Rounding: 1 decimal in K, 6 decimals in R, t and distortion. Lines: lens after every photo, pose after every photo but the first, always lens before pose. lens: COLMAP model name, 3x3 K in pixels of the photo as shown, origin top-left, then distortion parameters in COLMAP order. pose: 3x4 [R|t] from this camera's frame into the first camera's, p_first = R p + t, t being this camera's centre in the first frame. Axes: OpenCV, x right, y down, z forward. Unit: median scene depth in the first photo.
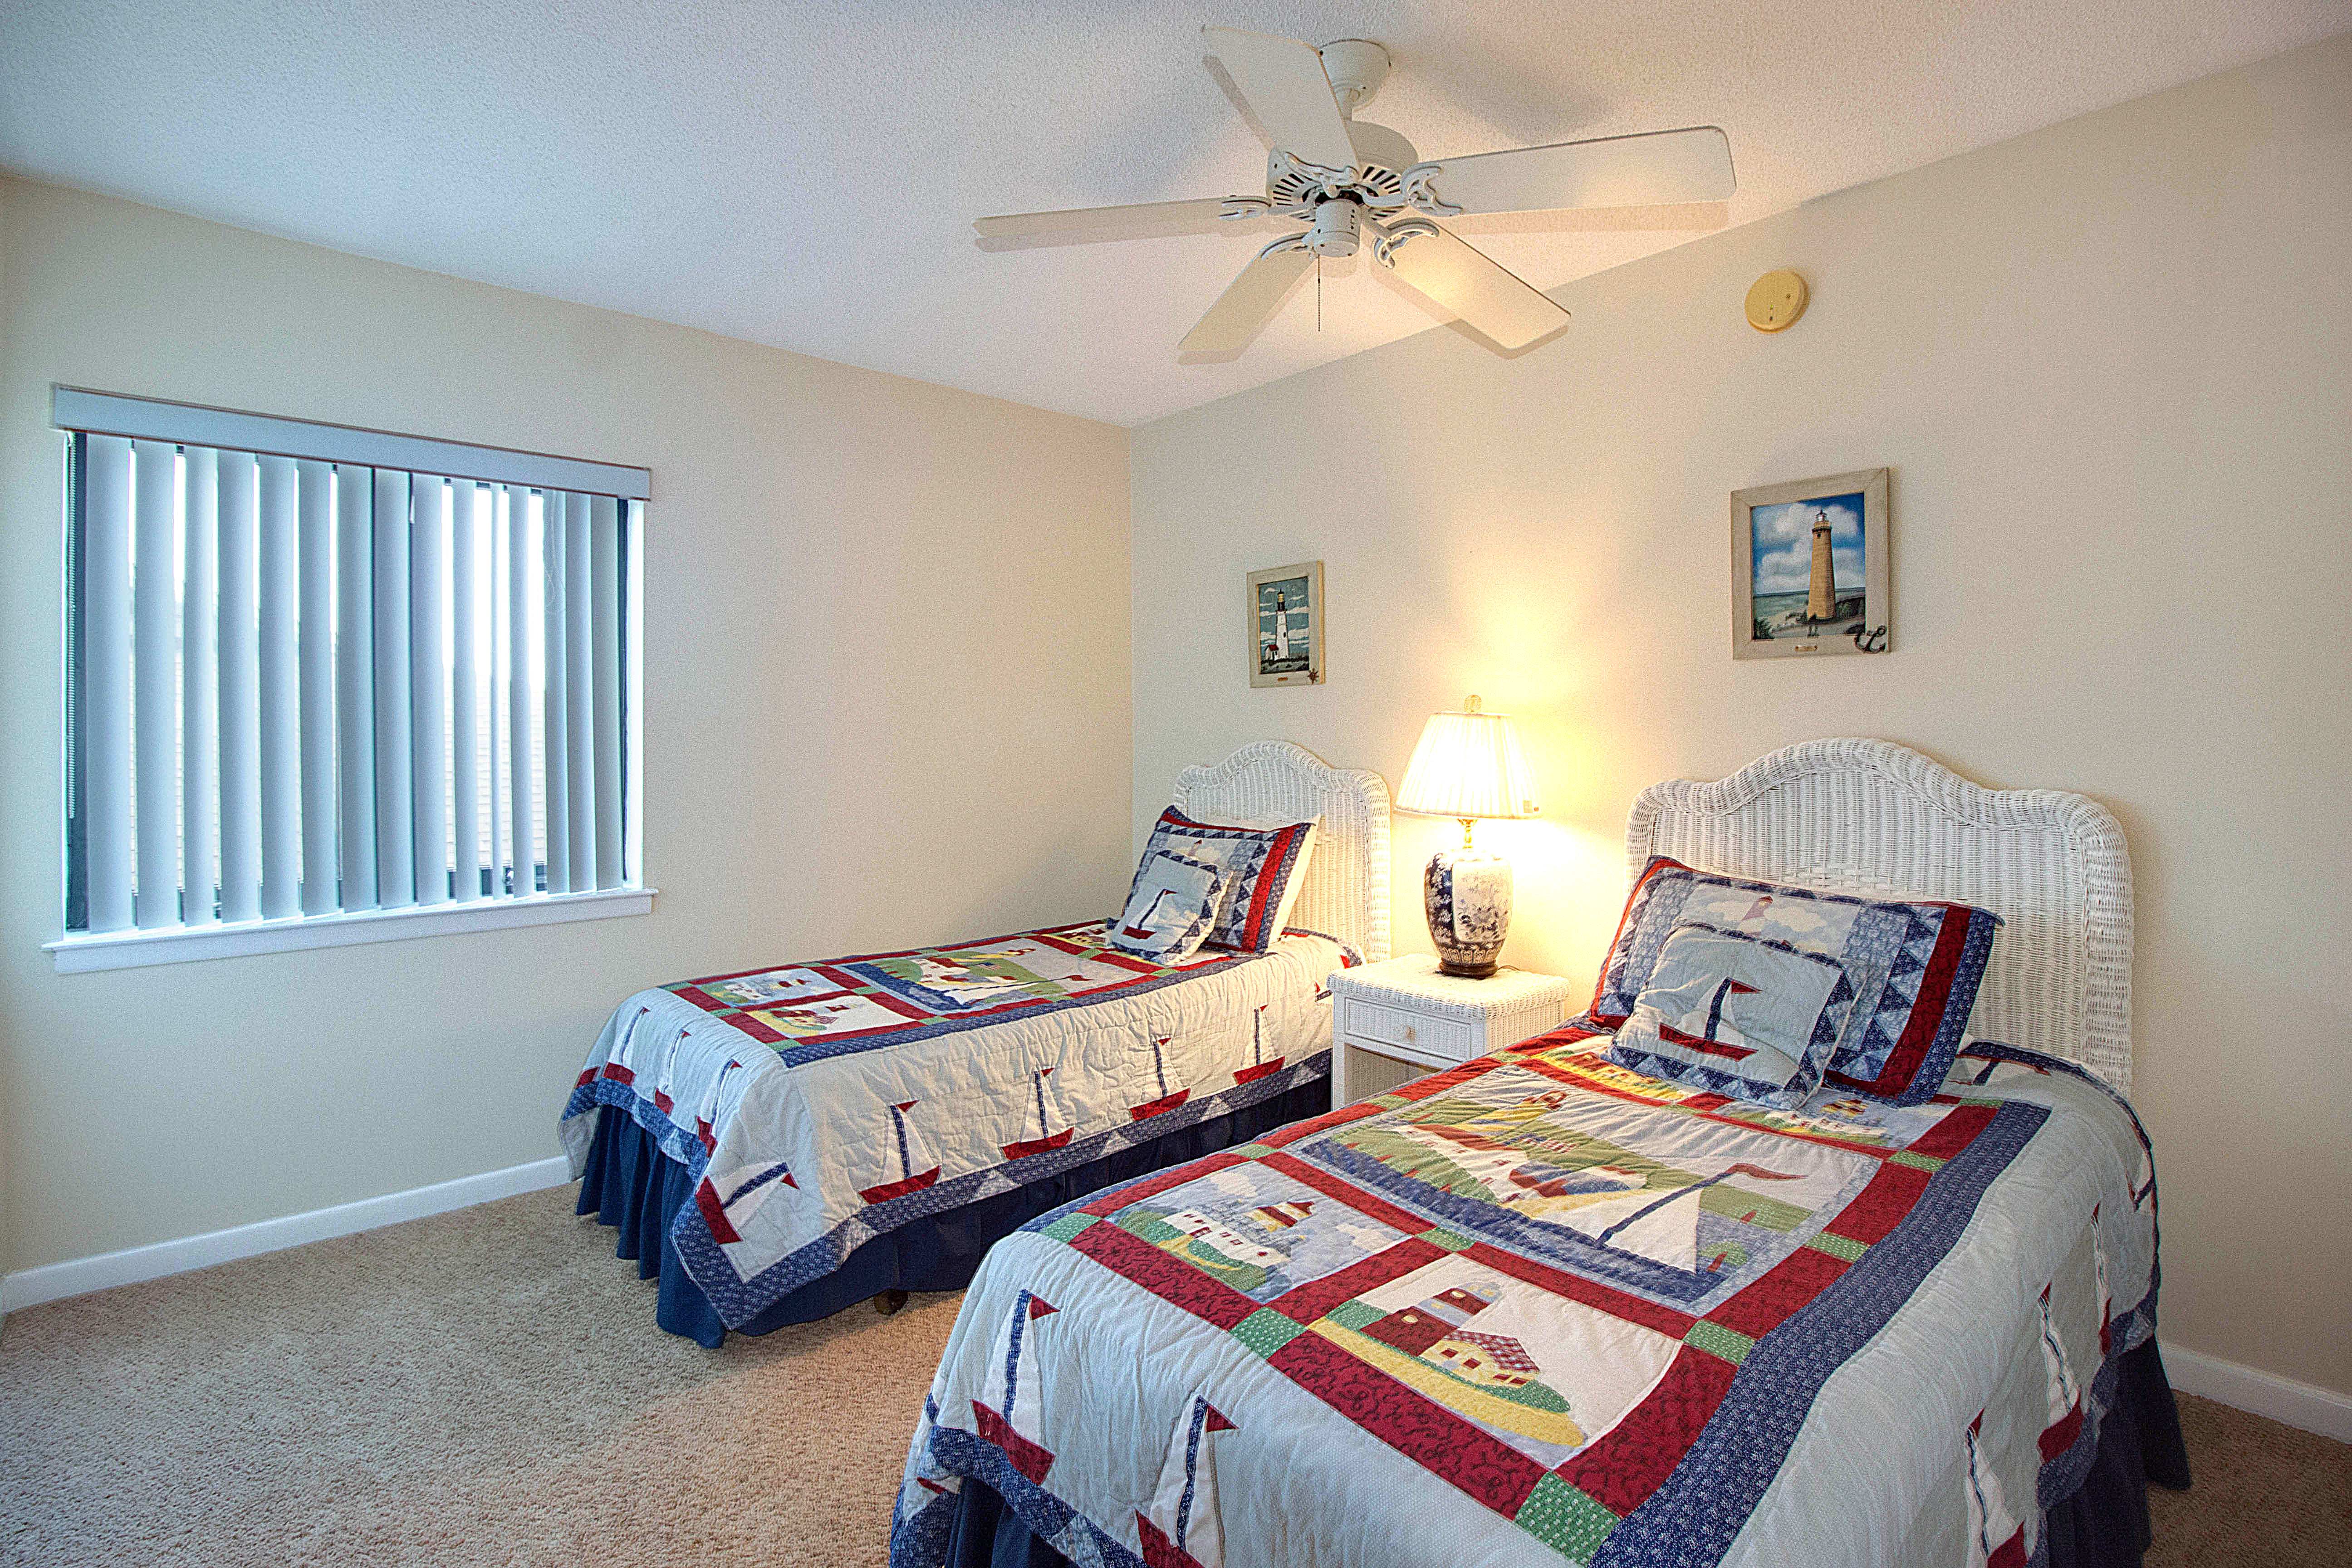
lens RADIAL K [[1118.5, 0, 1192.6], [0, 1118.5, 763.1], [0, 0, 1]] dist [0.006146, -0.017427]
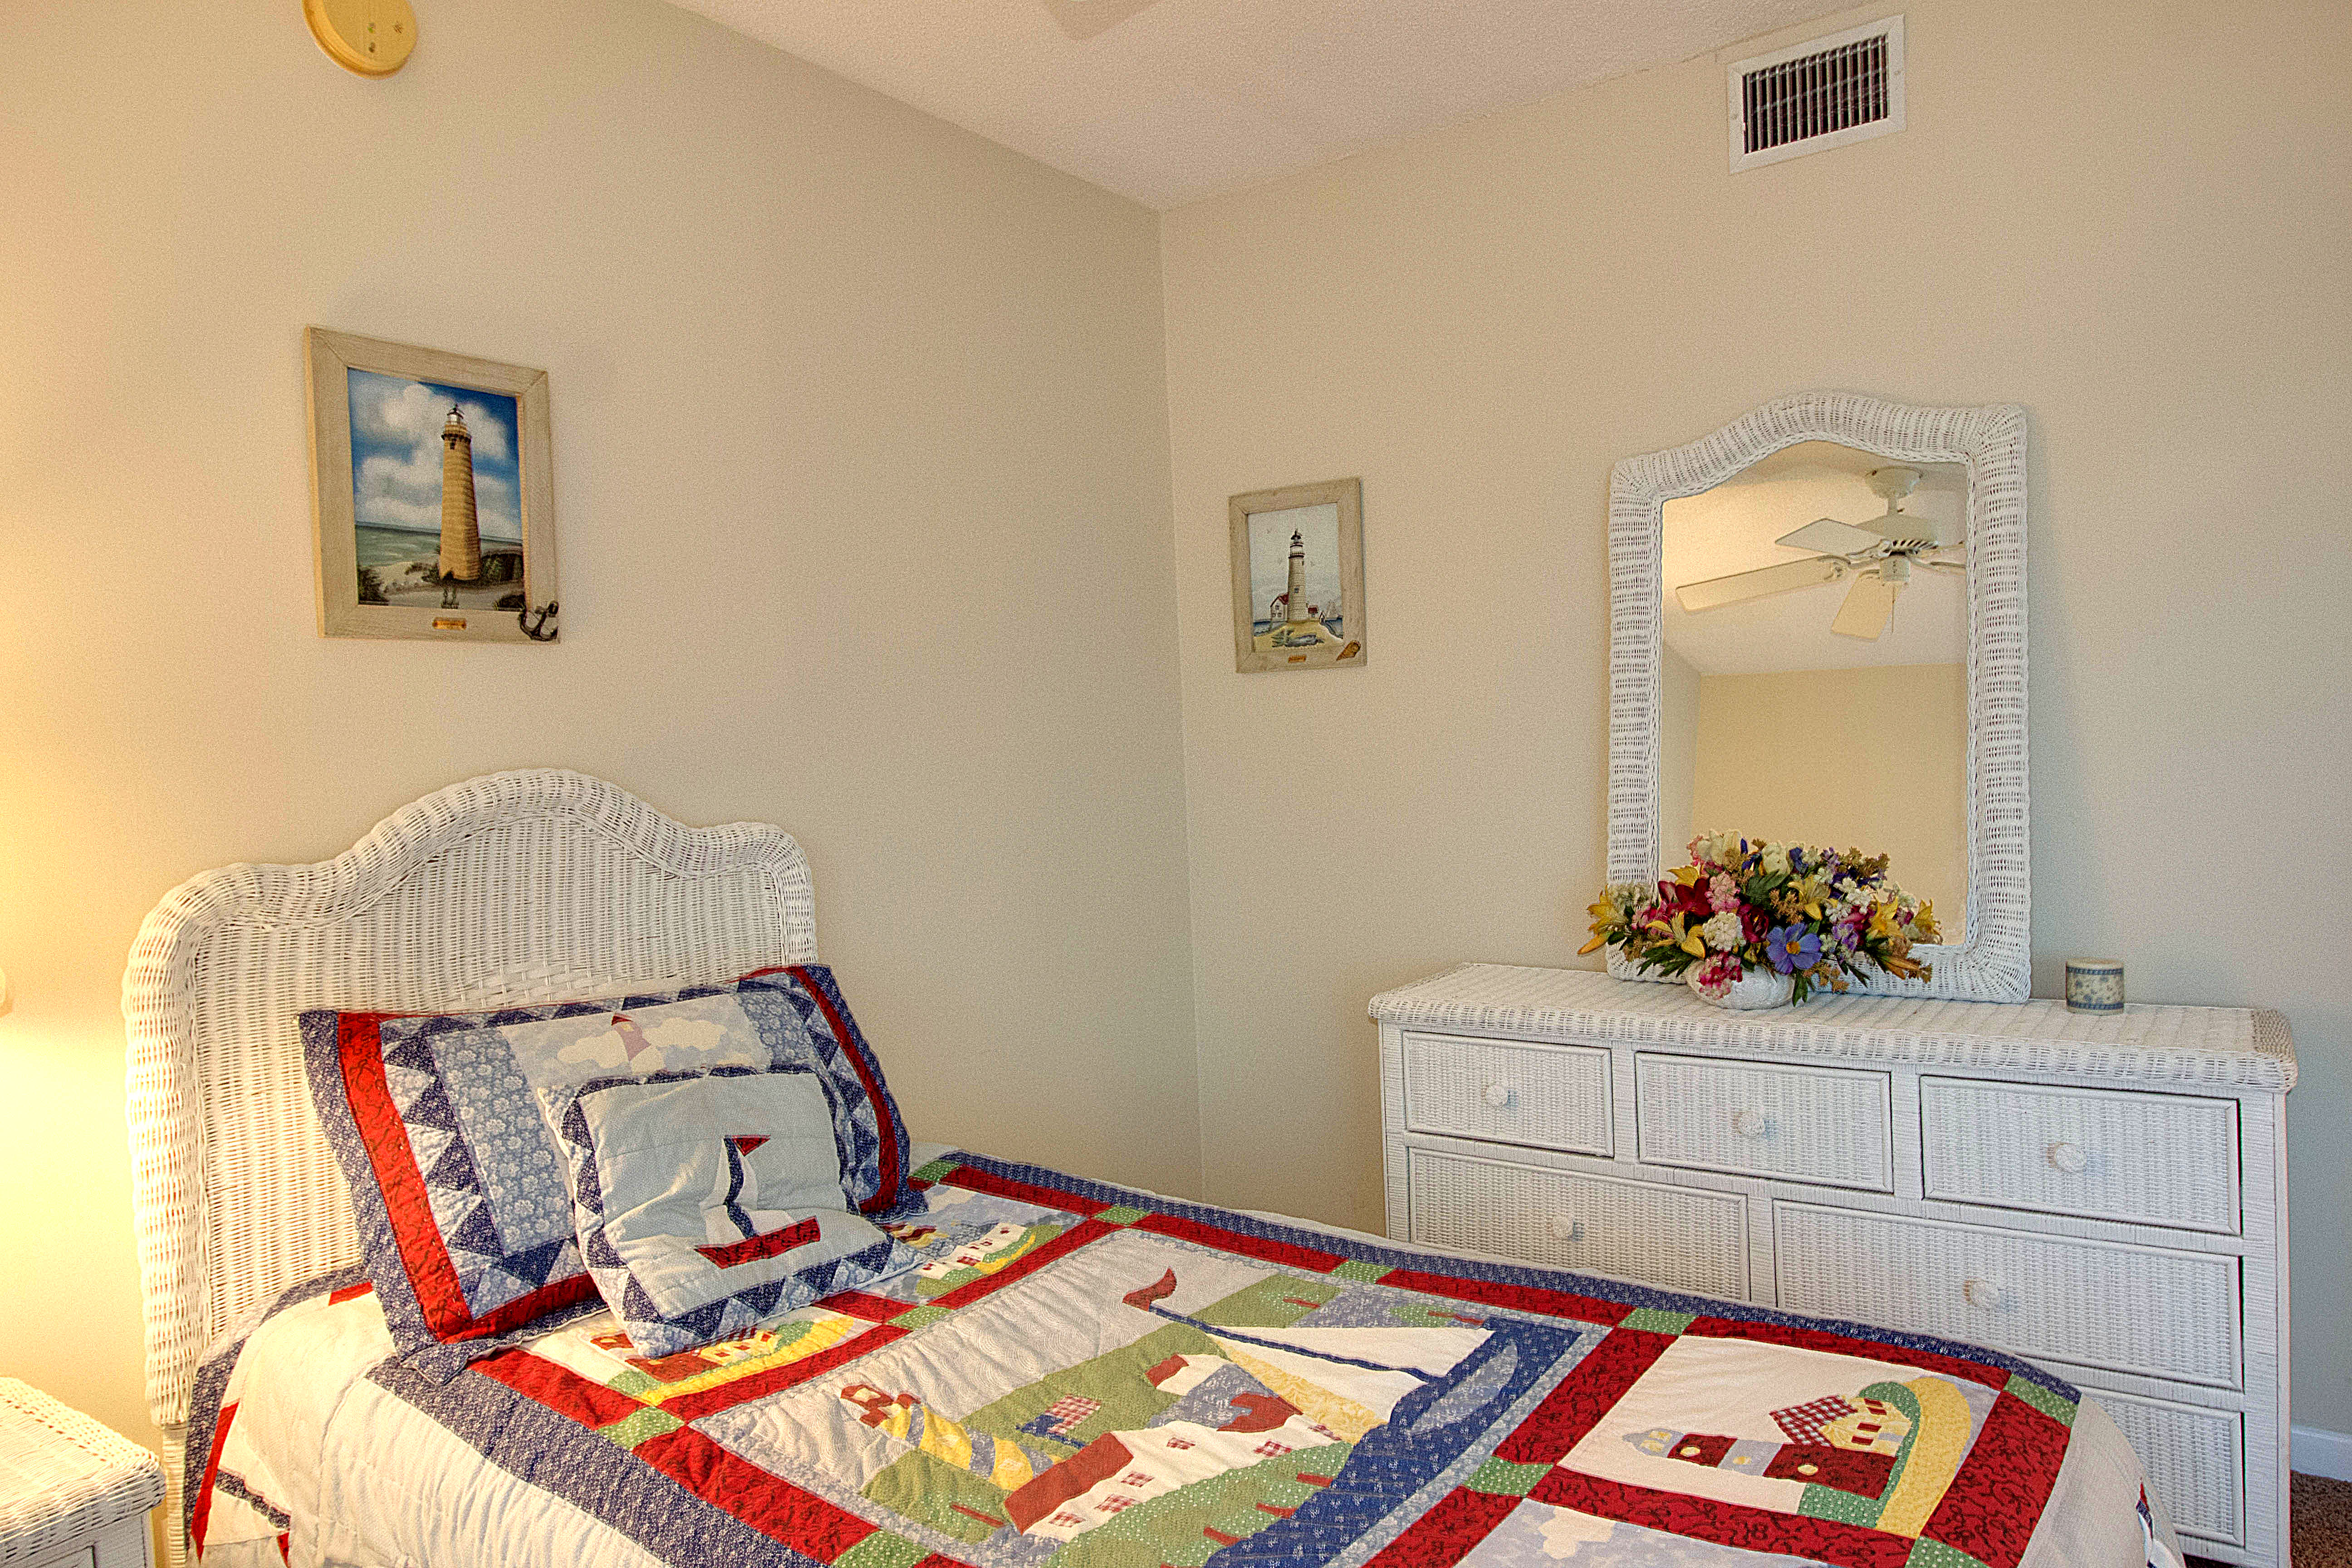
lens RADIAL K [[1487.7, 0, 1174.5], [0, 1487.7, 835.2], [0, 0, 1]] dist [-0.032596, -0.000536]
pose [[-0.198099, -0.043622, 0.979211, -0.350704], [0.080493, 0.994911, 0.060606, -0.005932], [-0.976871, 0.090826, -0.193580, 0.837242]]
